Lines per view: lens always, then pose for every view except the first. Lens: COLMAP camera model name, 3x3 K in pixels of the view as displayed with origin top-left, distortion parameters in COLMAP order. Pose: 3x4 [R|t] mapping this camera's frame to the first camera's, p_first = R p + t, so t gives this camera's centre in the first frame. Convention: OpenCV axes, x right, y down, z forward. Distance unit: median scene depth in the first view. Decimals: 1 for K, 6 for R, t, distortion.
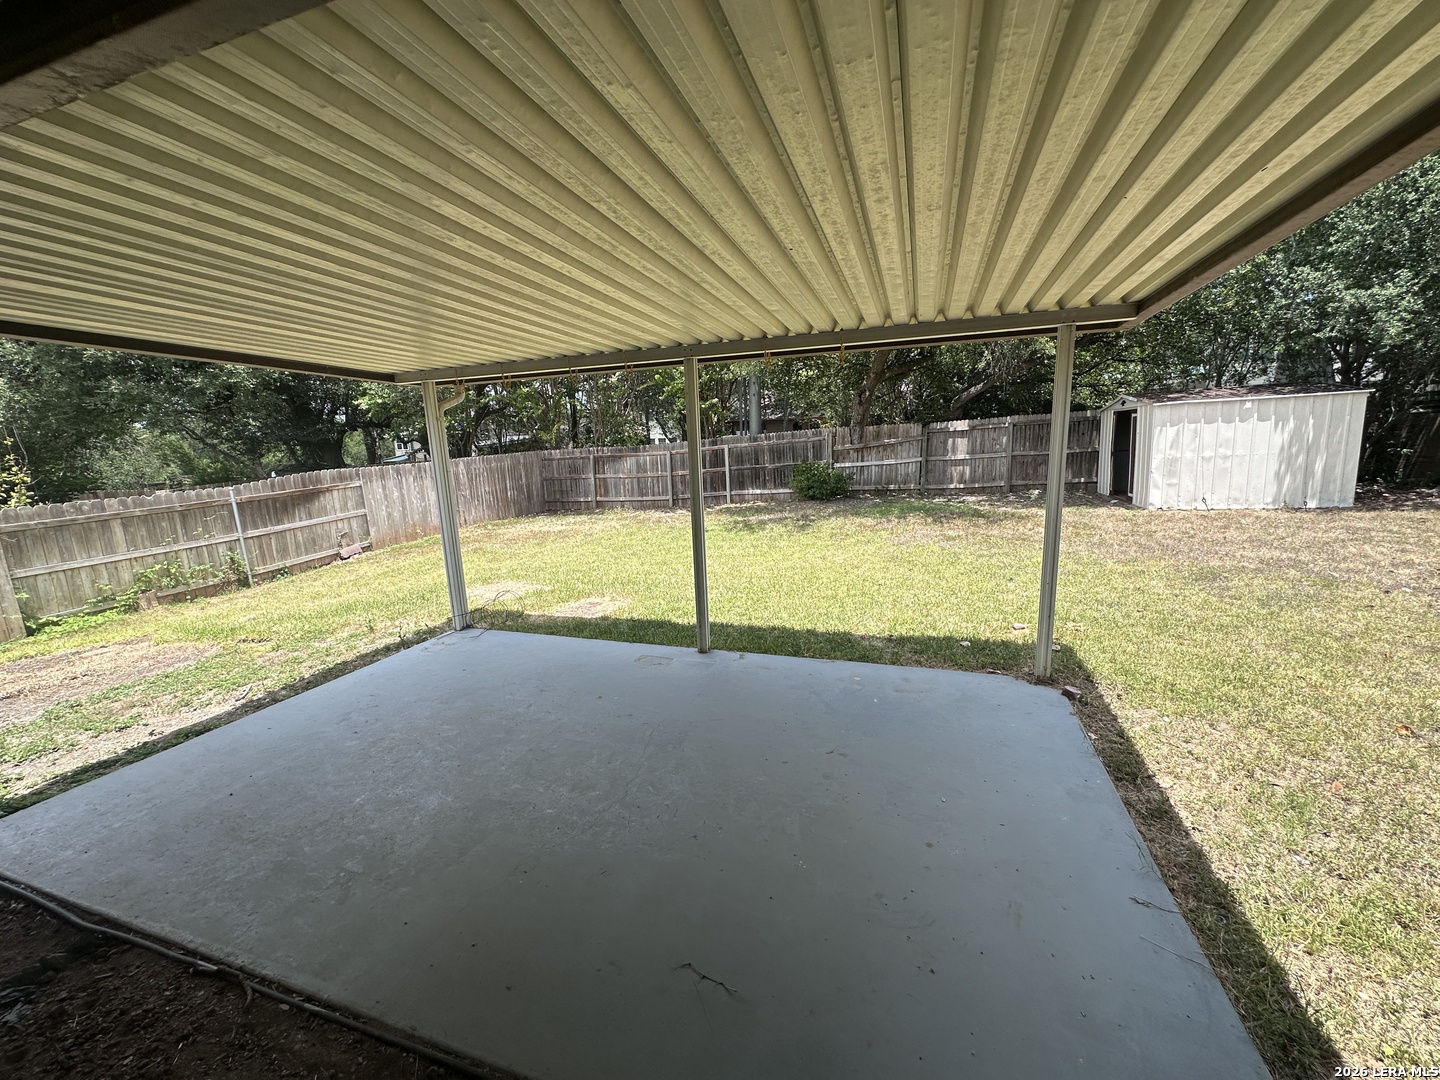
lens RADIAL K [[578.8, 0, 720.0], [0, 578.8, 540.0], [0, 0, 1]] dist [-0.003716, 0.000746]
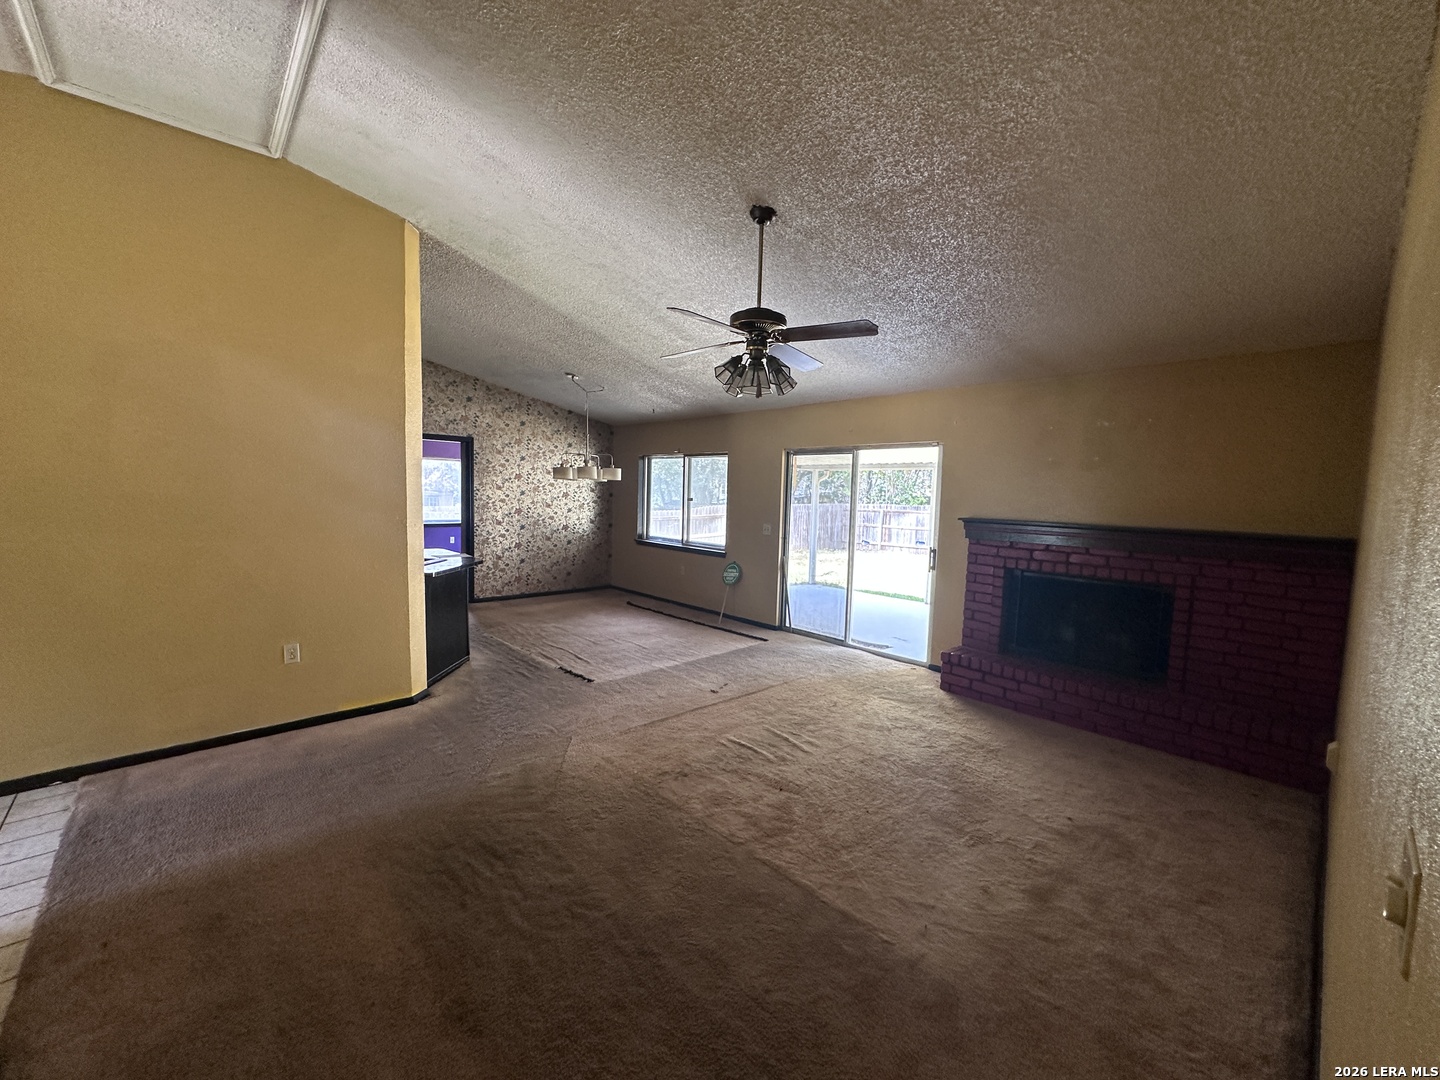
lens RADIAL K [[578.8, 0, 720.0], [0, 578.8, 540.0], [0, 0, 1]] dist [-0.003716, 0.000746]
pose [[0.881269, 0.105586, -0.460670, 0.066690], [-0.148408, 0.987246, -0.057630, 0.051611], [0.448710, 0.119155, 0.885698, -0.321075]]
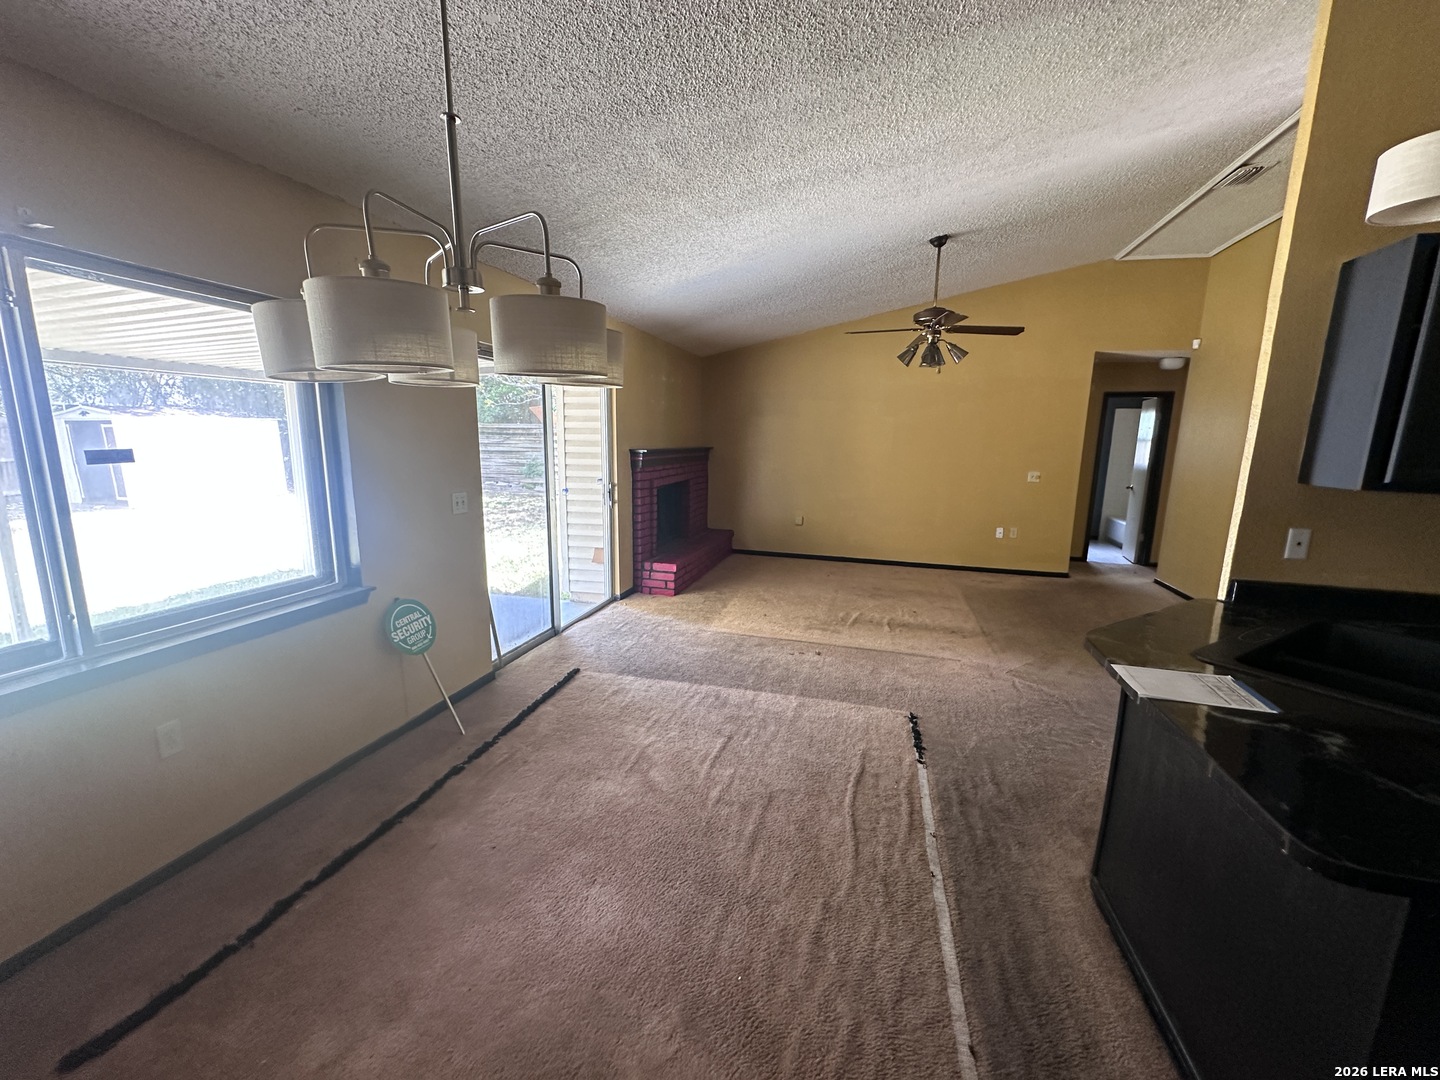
lens RADIAL K [[578.8, 0, 720.0], [0, 578.8, 540.0], [0, 0, 1]] dist [-0.003716, 0.000746]
pose [[-0.059714, -0.137562, 0.988692, -0.275901], [0.164421, 0.975575, 0.145667, 0.016466], [-0.984581, 0.171260, -0.035637, -0.044574]]
